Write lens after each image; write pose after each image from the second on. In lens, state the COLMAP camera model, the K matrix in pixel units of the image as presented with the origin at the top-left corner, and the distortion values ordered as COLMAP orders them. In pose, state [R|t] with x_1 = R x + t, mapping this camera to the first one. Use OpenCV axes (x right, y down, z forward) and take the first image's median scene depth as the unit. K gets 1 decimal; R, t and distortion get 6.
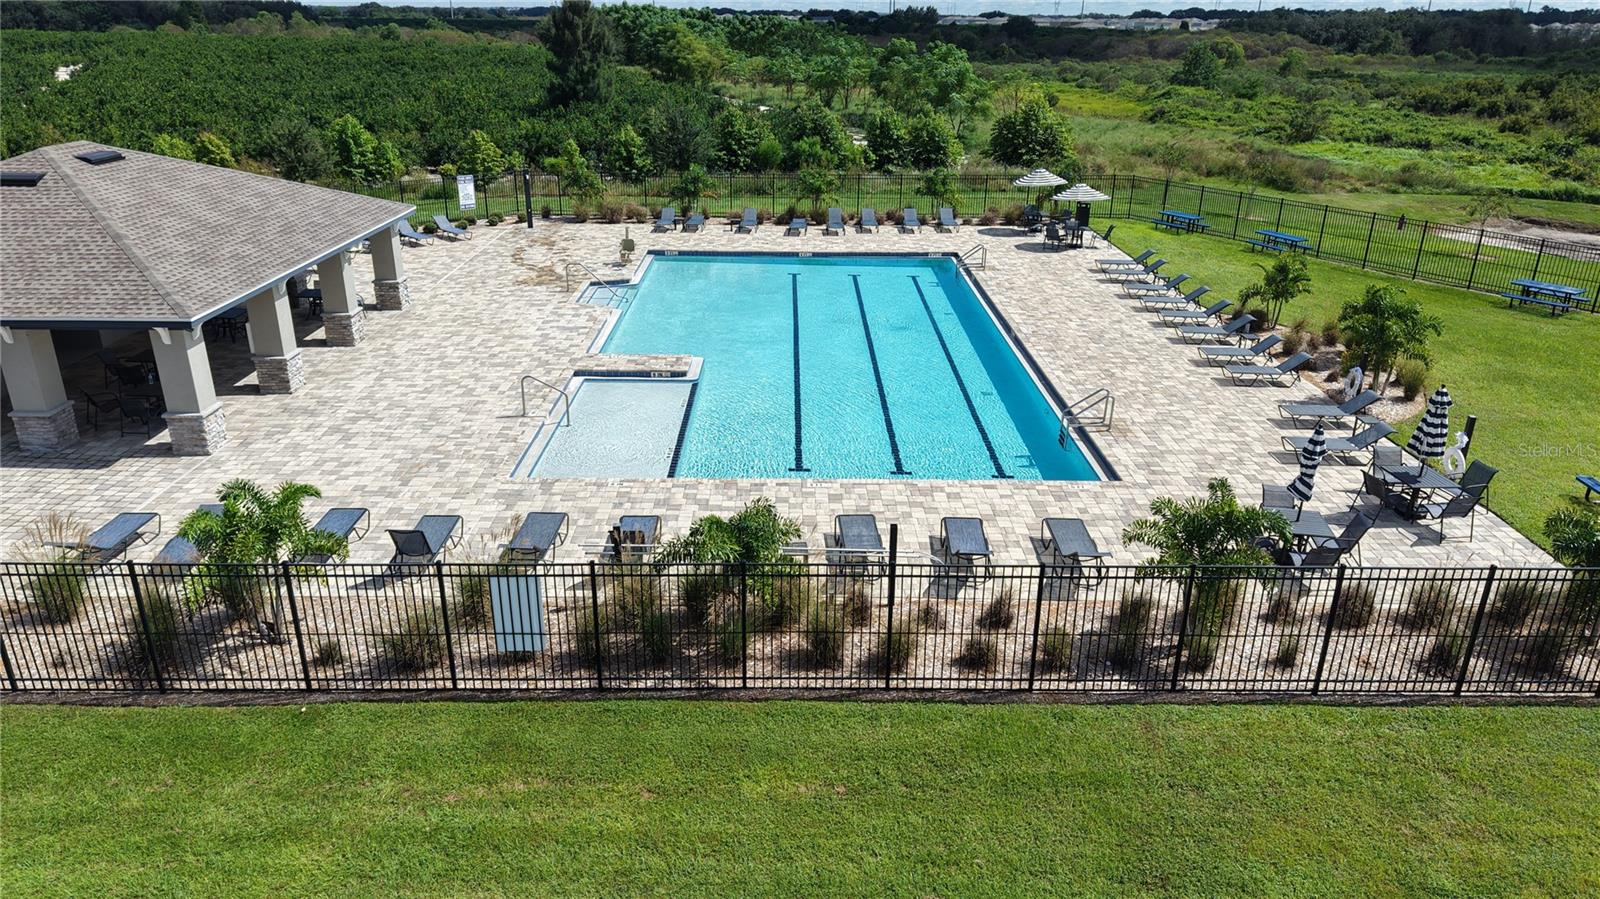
lens RADIAL K [[1067.7, 0, 800.0], [0, 1067.7, 449.5], [0, 0, 1]] dist [0.042376, -0.049404]
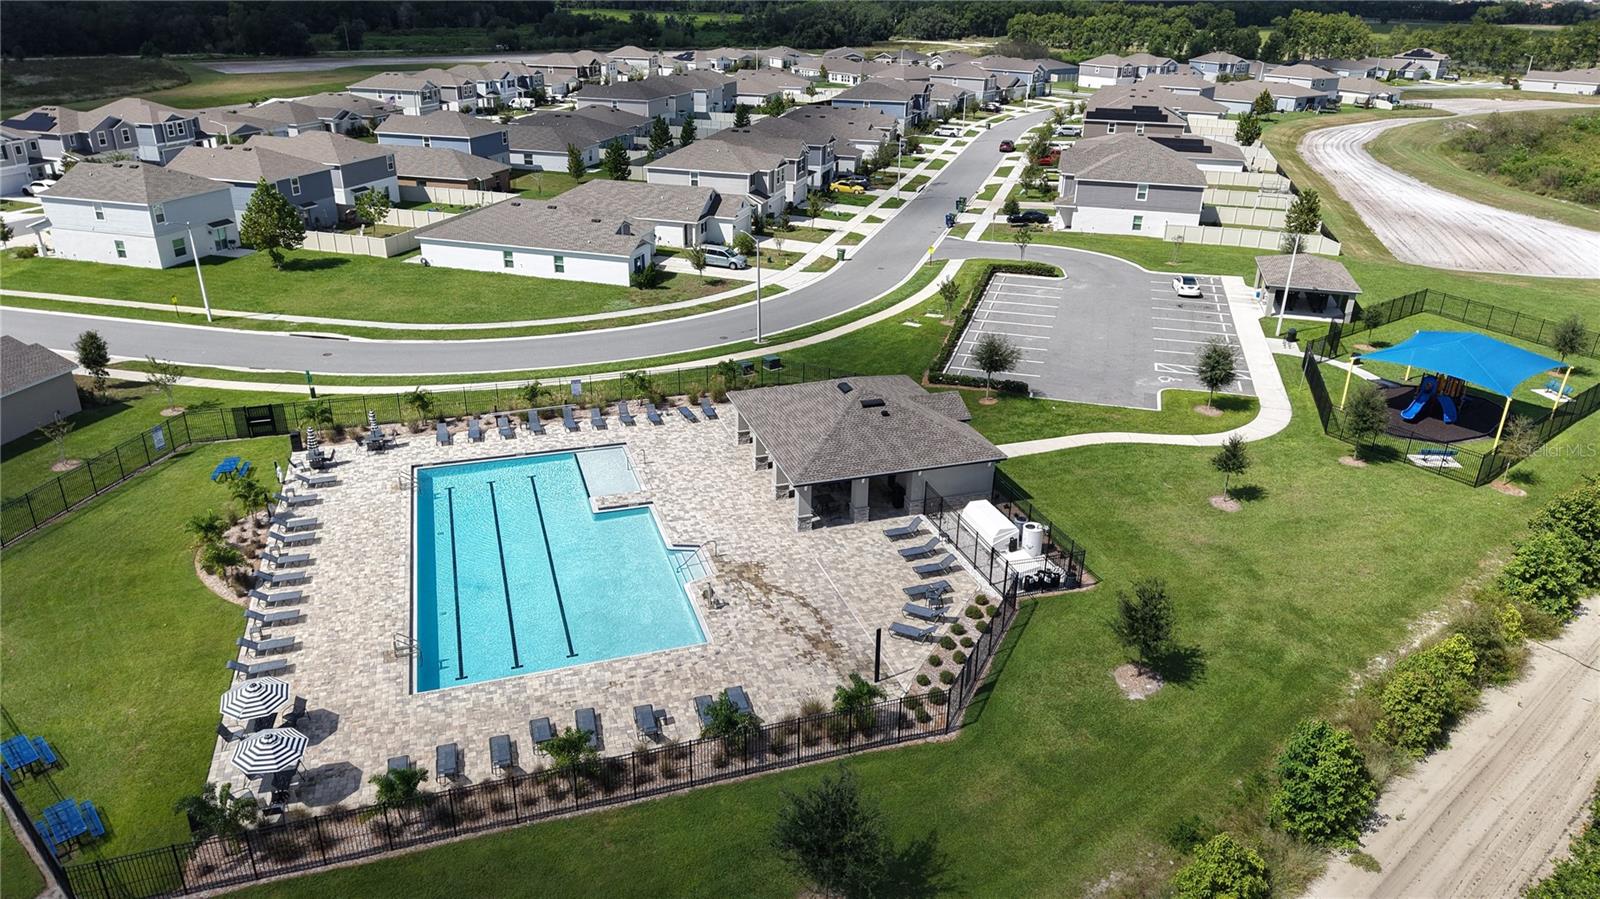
lens RADIAL K [[1099.5, 0, 804.9], [0, 1099.5, 387.2], [0, 0, 1]] dist [0.056301, -0.067991]
pose [[-0.952052, 0.082647, -0.294561, 0.104522], [-0.136740, 0.746344, 0.651363, -1.506425], [0.273677, 0.660410, -0.699257, 2.204445]]
